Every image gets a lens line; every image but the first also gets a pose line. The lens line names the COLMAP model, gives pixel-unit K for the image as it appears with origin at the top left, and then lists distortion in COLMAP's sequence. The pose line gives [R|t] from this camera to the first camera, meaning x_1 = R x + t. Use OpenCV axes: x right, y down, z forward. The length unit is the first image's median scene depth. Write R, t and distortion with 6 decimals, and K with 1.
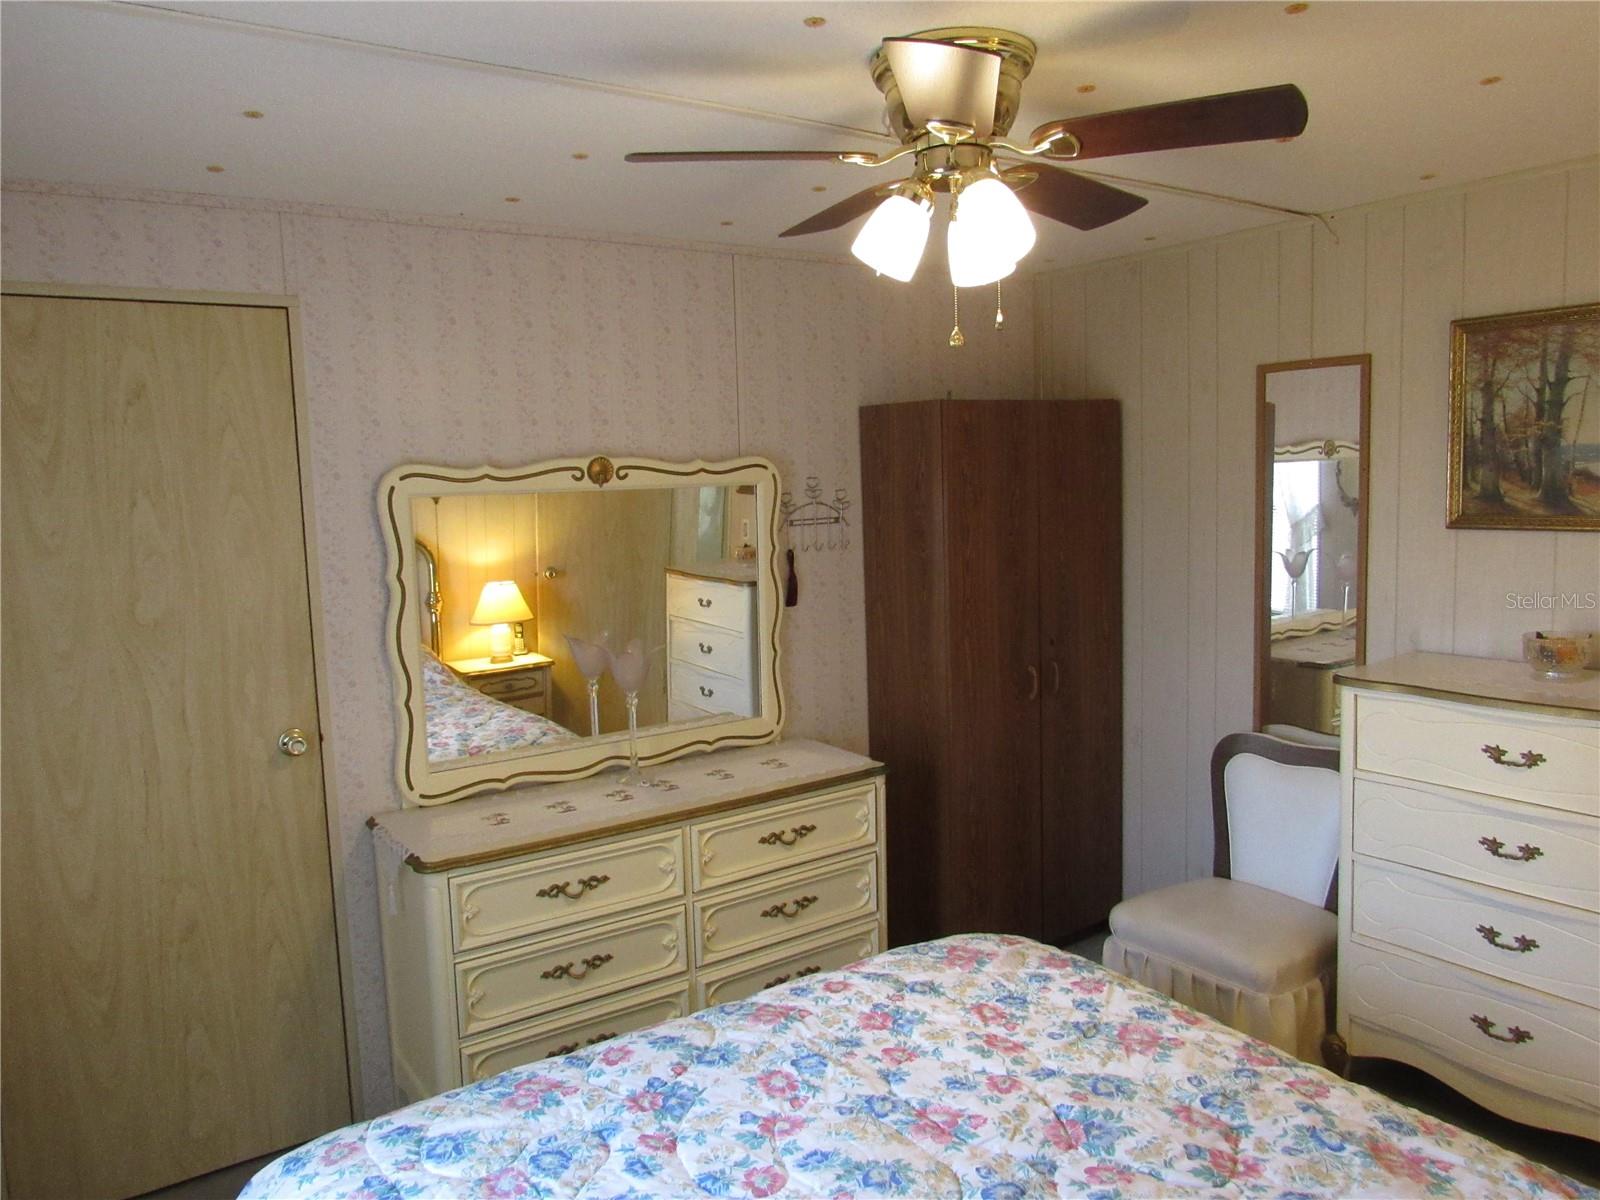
lens RADIAL K [[1134.5, 0, 798.4], [0, 1134.5, 601.8], [0, 0, 1]] dist [-0.027862, 0.004993]
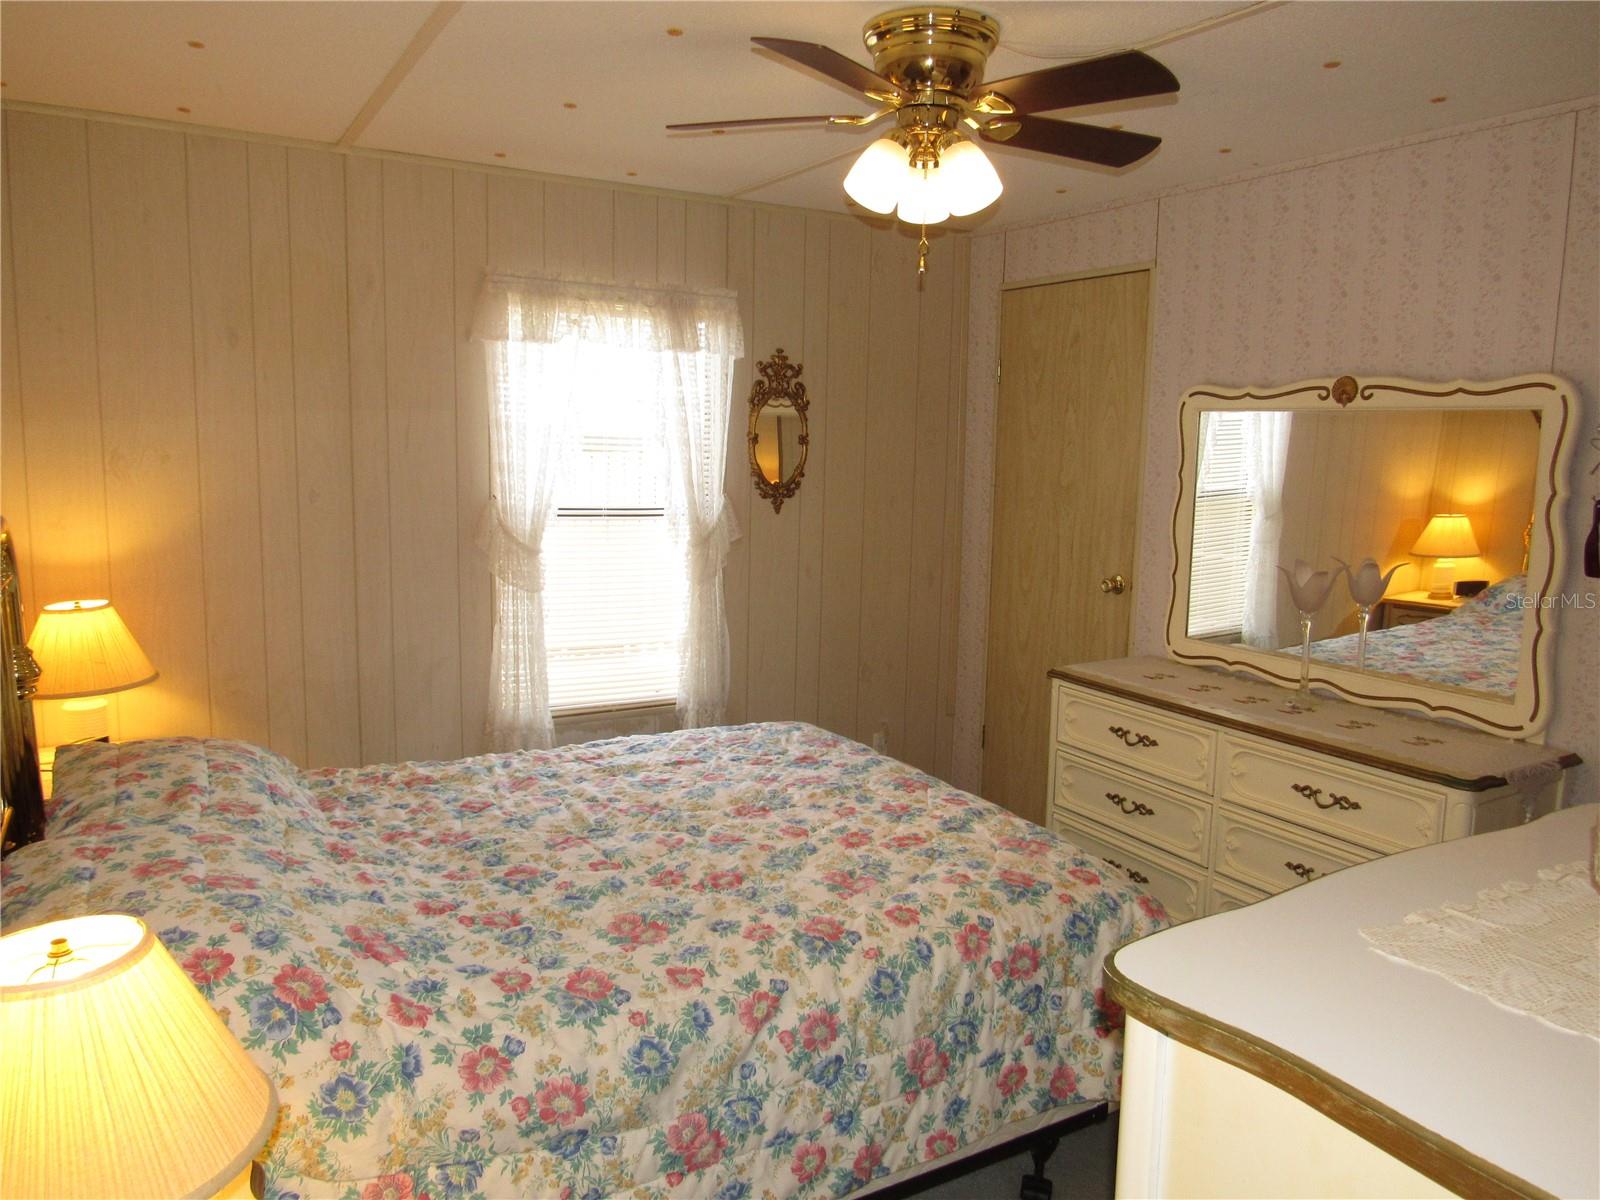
lens RADIAL K [[1176.9, 0, 831.2], [0, 1176.9, 598.0], [0, 0, 1]] dist [0.013320, -0.004026]
pose [[-0.064123, 0.169016, -0.983525, 1.033669], [-0.126355, 0.976247, 0.176003, -0.072769], [0.989910, 0.135559, -0.041244, 0.714685]]
